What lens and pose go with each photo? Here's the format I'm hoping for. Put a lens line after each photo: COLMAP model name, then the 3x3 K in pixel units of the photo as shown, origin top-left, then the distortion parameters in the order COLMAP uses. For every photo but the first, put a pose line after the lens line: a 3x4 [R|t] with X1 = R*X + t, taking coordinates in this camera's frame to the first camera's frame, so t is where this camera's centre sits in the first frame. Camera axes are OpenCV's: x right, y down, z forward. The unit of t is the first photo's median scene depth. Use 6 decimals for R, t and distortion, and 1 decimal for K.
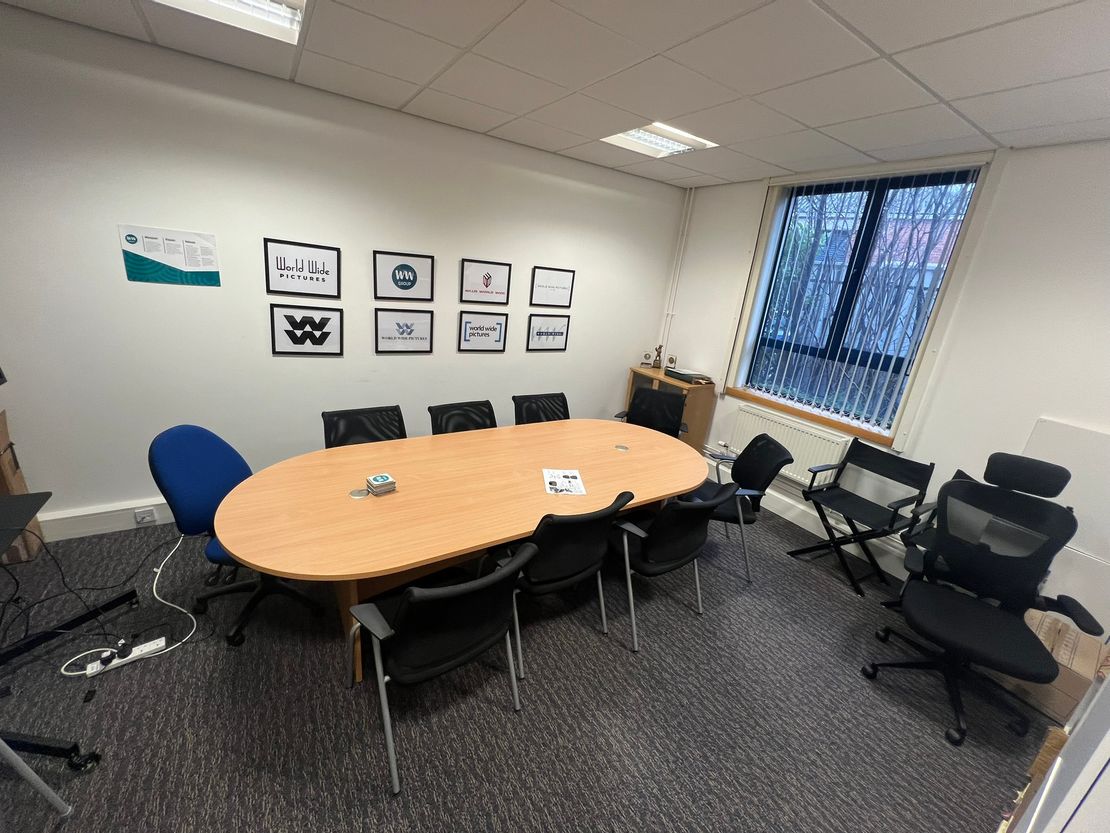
lens RADIAL K [[443.7, 0, 553.5], [0, 443.7, 413.2], [0, 0, 1]] dist [-0.001034, 0.000013]
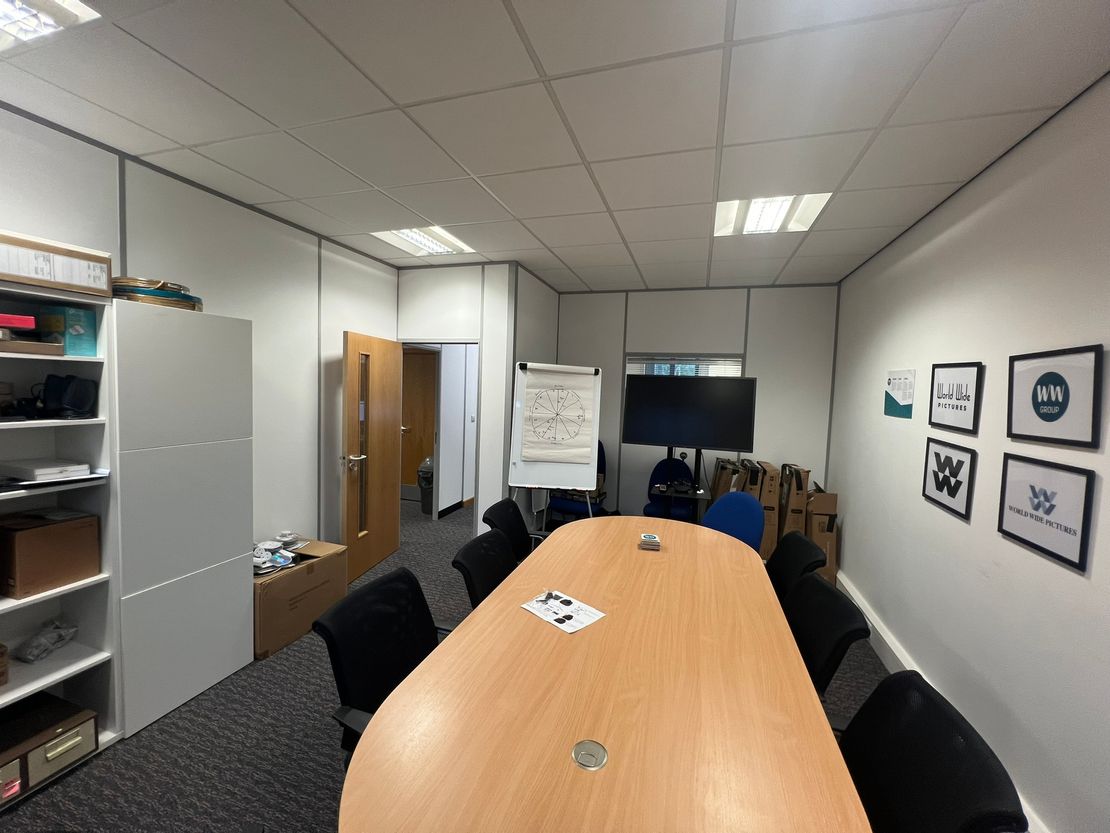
lens RADIAL K [[442.2, 0, 551.7], [0, 442.2, 414.3], [0, 0, 1]] dist [-0.012975, 0.000033]
pose [[-0.763733, -0.086288, -0.639739, 0.397773], [-0.299089, 0.925537, 0.232223, -0.235087], [0.572064, 0.368695, -0.732671, 1.043437]]
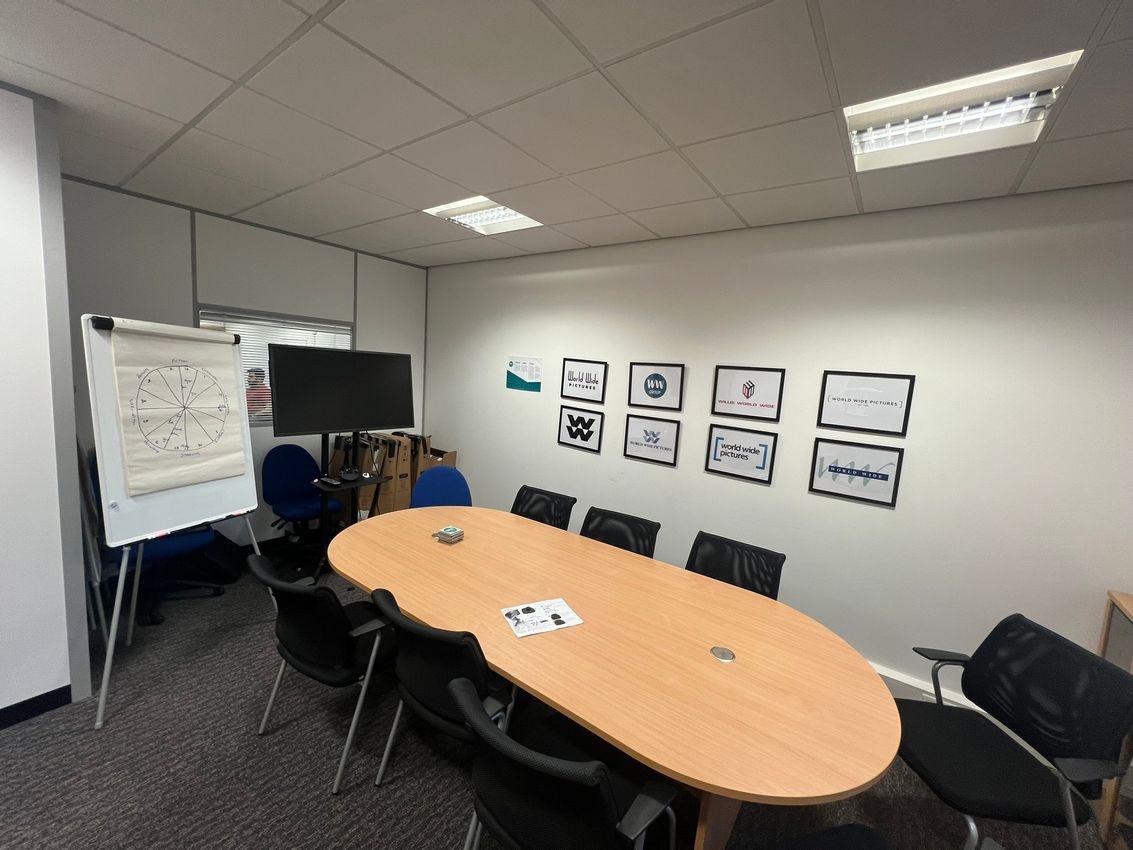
lens RADIAL K [[452.9, 0, 565.0], [0, 452.9, 421.6], [0, 0, 1]] dist [-0.001034, 0.000013]
pose [[0.359502, 0.035910, -0.932453, 0.548317], [-0.315390, 0.945130, -0.085199, -0.078648], [0.878230, 0.324715, 0.351101, 0.486777]]
